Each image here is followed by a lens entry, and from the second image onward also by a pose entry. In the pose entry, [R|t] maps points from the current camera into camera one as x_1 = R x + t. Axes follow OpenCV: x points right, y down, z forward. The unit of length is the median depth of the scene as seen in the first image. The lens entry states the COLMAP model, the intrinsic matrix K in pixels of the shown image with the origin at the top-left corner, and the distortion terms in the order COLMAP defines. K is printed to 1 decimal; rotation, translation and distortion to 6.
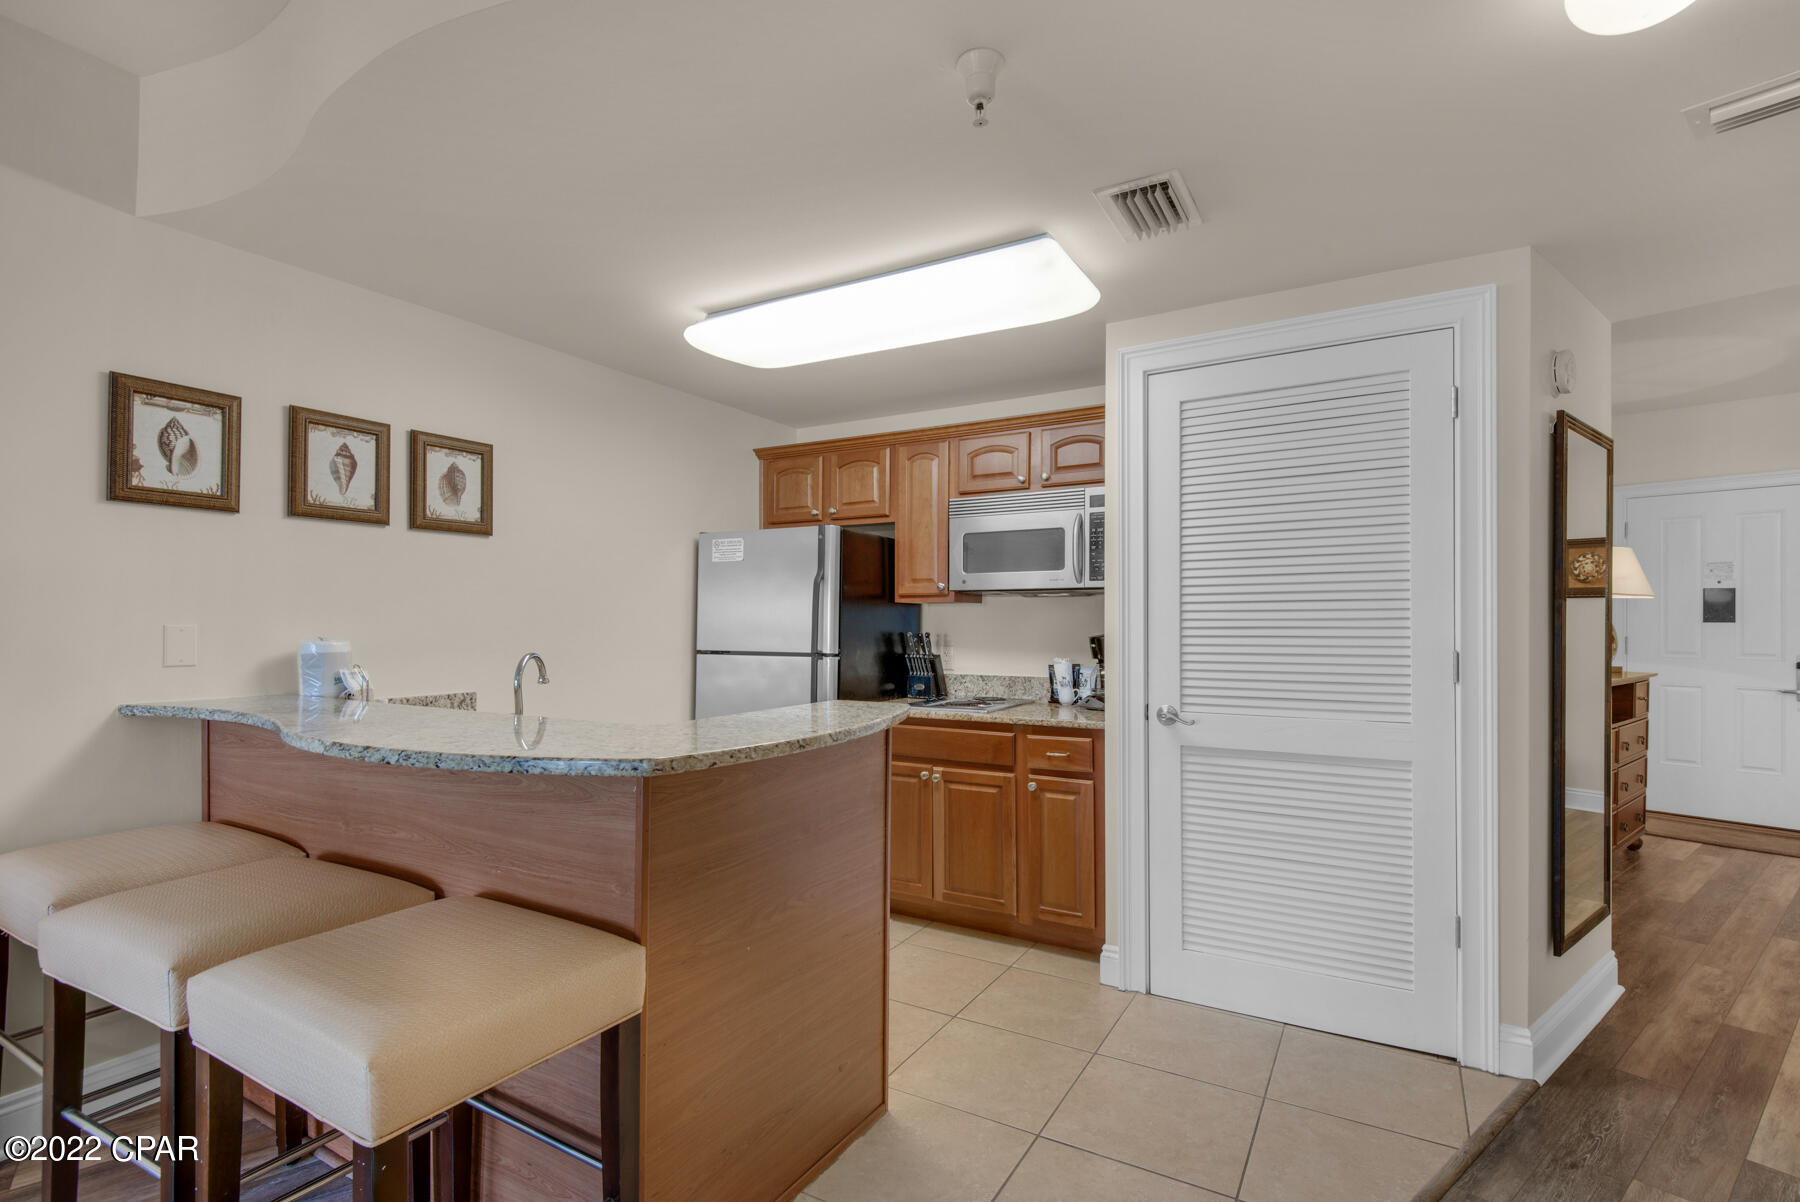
lens RADIAL K [[827.1, 0, 895.3], [0, 827.1, 617.2], [0, 0, 1]] dist [0.012598, -0.000230]
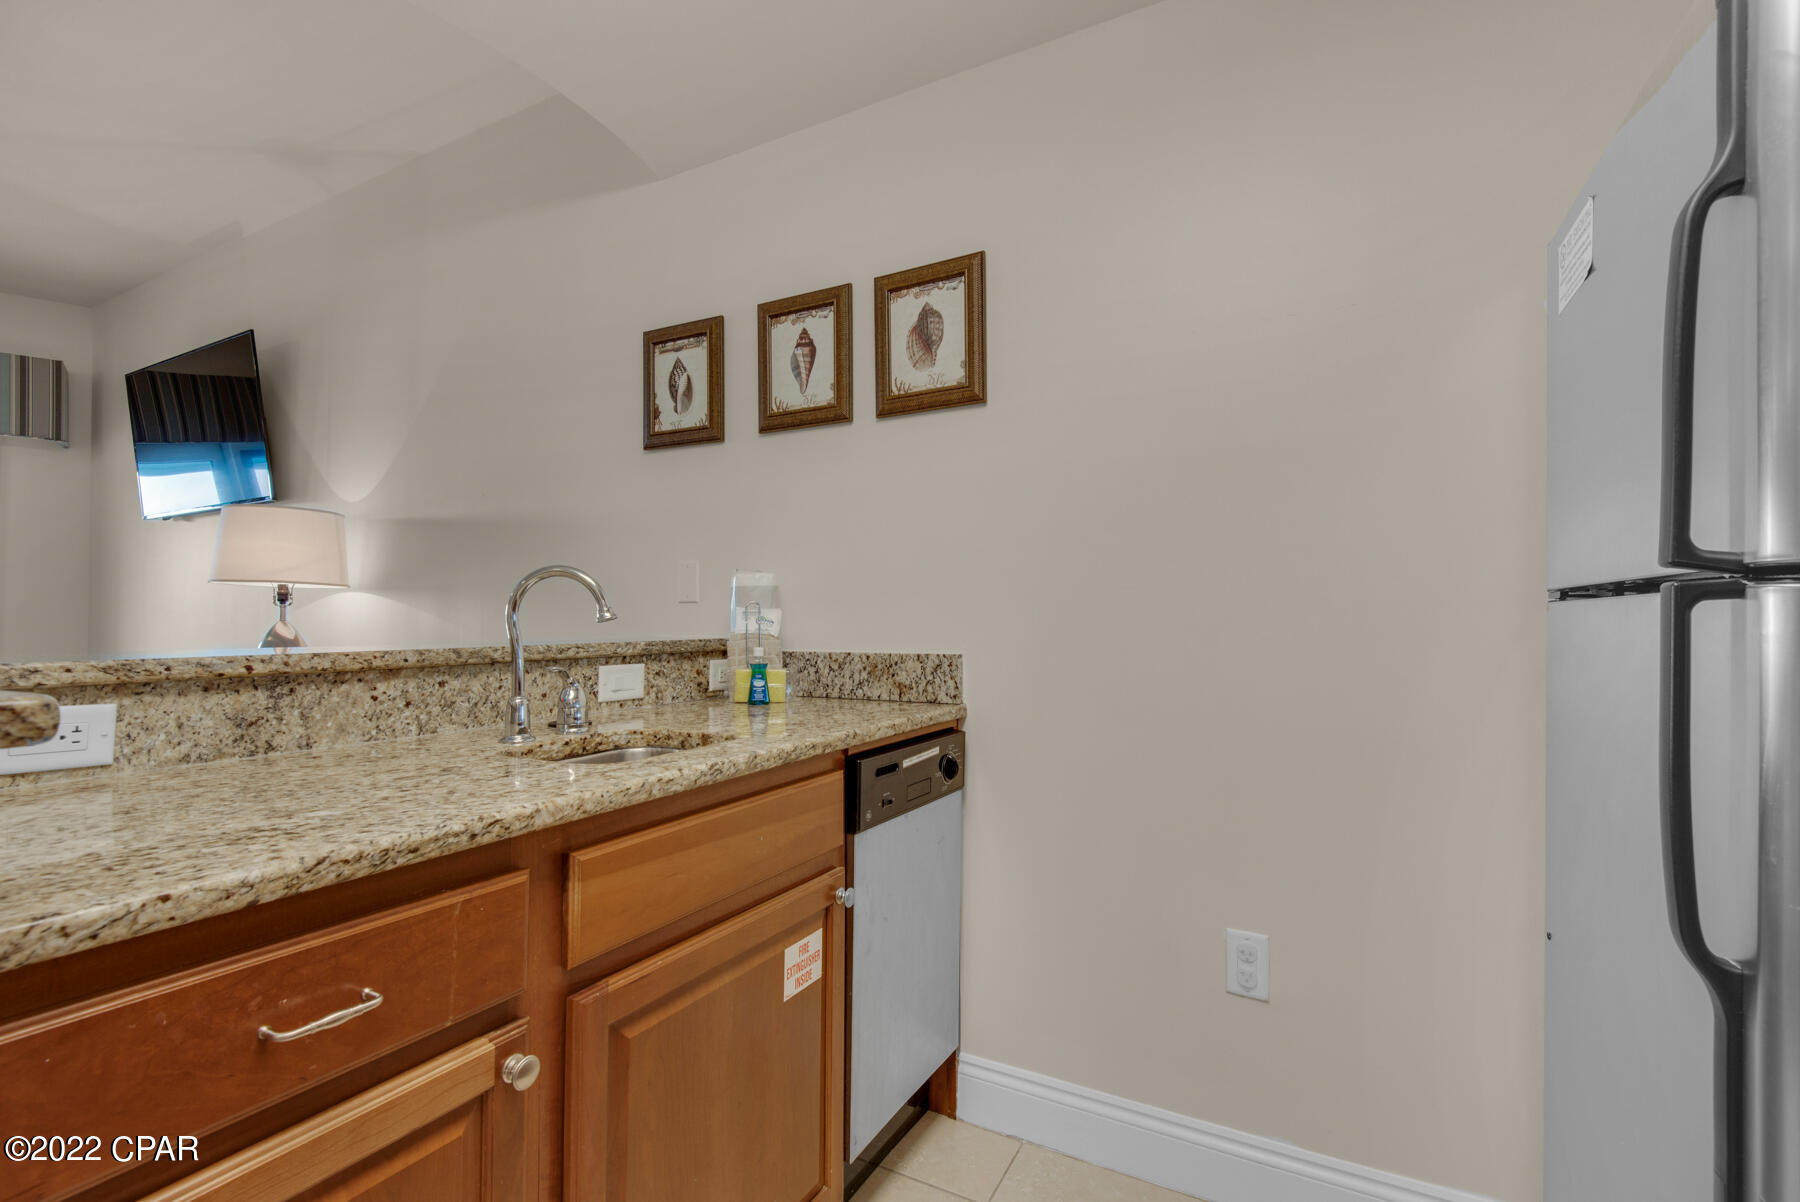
lens RADIAL K [[827.1, 0, 895.3], [0, 827.1, 617.2], [0, 0, 1]] dist [0.012598, -0.000230]
pose [[0.024700, -0.003804, -0.999688, 0.110491], [0.004607, 0.999983, -0.003692, 0.058110], [0.999684, -0.004514, 0.024718, 0.854435]]
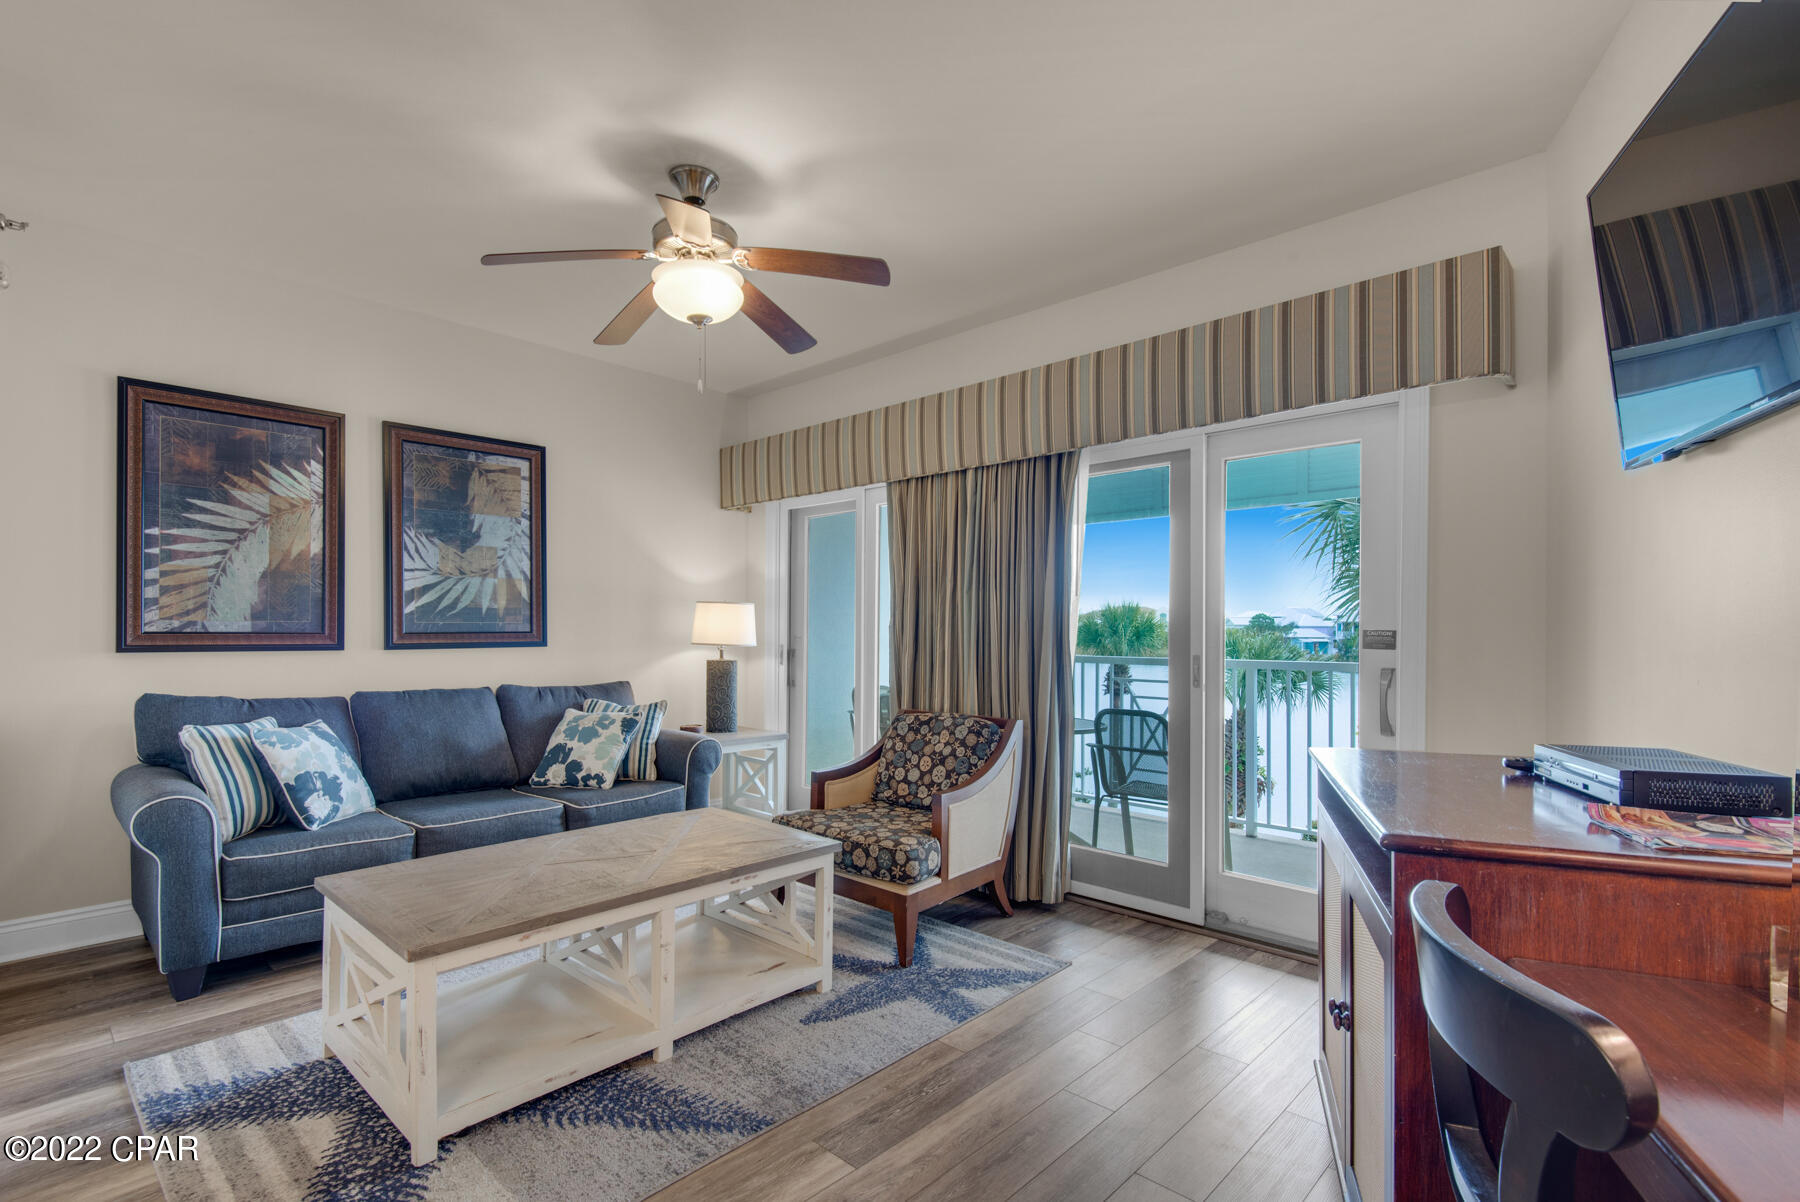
lens RADIAL K [[859.5, 0, 900.0], [0, 859.5, 601.0], [0, 0, 1]] dist [-0.001503, -0.000553]
pose [[-0.990055, -0.012287, -0.140141, -0.480279], [-0.006451, 0.999096, -0.042018, 0.029684], [0.140531, -0.040696, -0.989240, 0.363453]]
